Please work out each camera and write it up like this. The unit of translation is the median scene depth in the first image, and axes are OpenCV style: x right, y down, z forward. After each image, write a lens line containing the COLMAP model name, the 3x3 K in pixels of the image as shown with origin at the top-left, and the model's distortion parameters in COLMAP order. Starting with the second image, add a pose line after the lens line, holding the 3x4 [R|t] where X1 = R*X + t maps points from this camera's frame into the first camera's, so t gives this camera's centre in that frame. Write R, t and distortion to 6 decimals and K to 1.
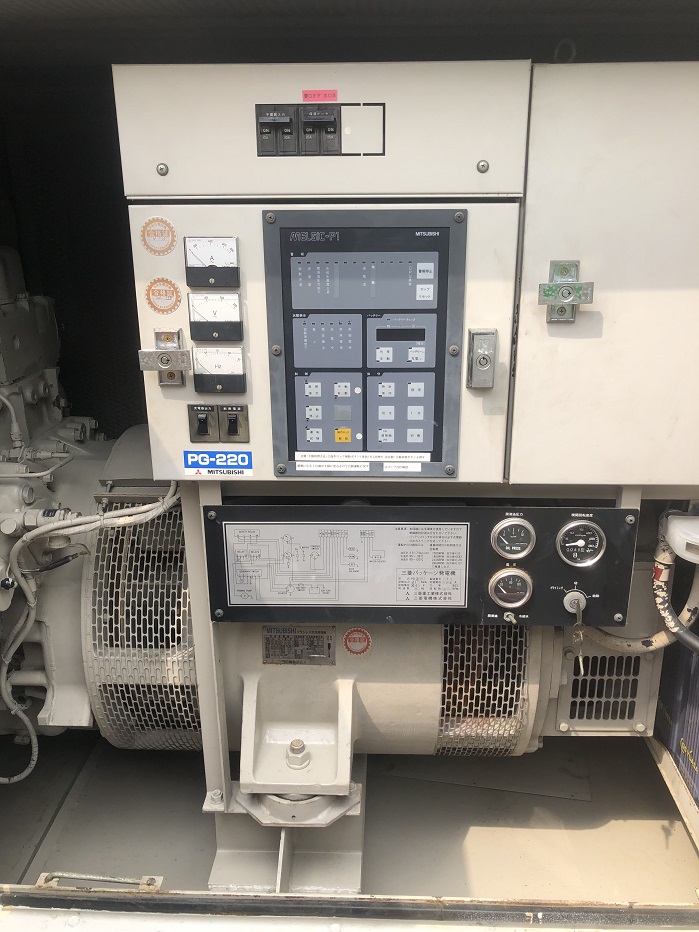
lens RADIAL K [[756.4, 0, 351.2], [0, 756.4, 463.7], [0, 0, 1]] dist [0.030236, -0.021543]
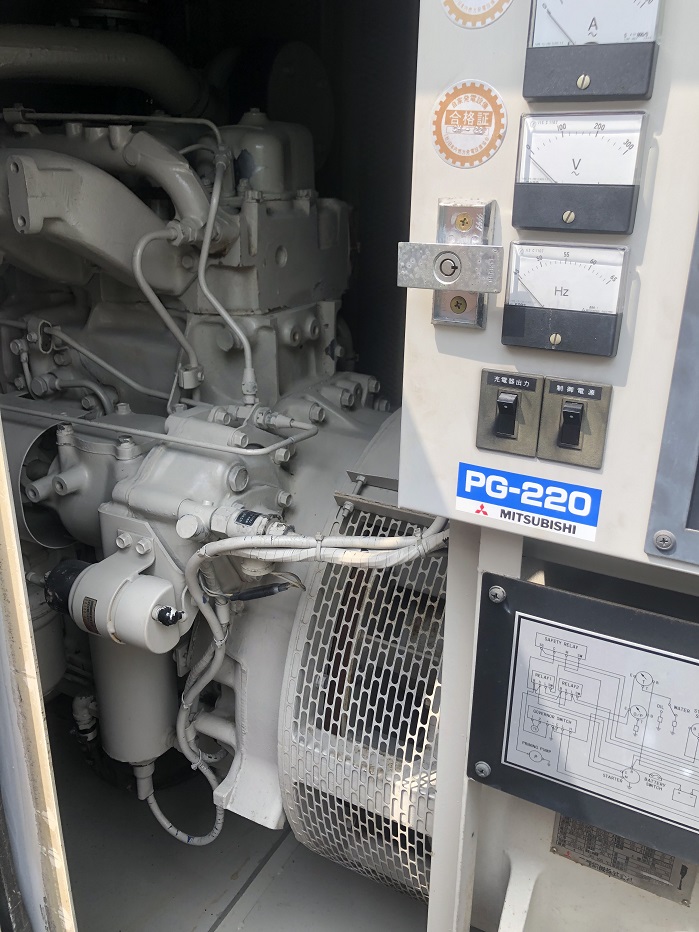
lens RADIAL K [[756.4, 0, 371.1], [0, 756.4, 460.8], [0, 0, 1]] dist [0.030236, -0.021543]
pose [[0.906729, 0.172396, -0.384867, -0.076333], [-0.162239, 0.984987, 0.058983, -0.033729], [0.389257, 0.008959, 0.921086, 0.472533]]
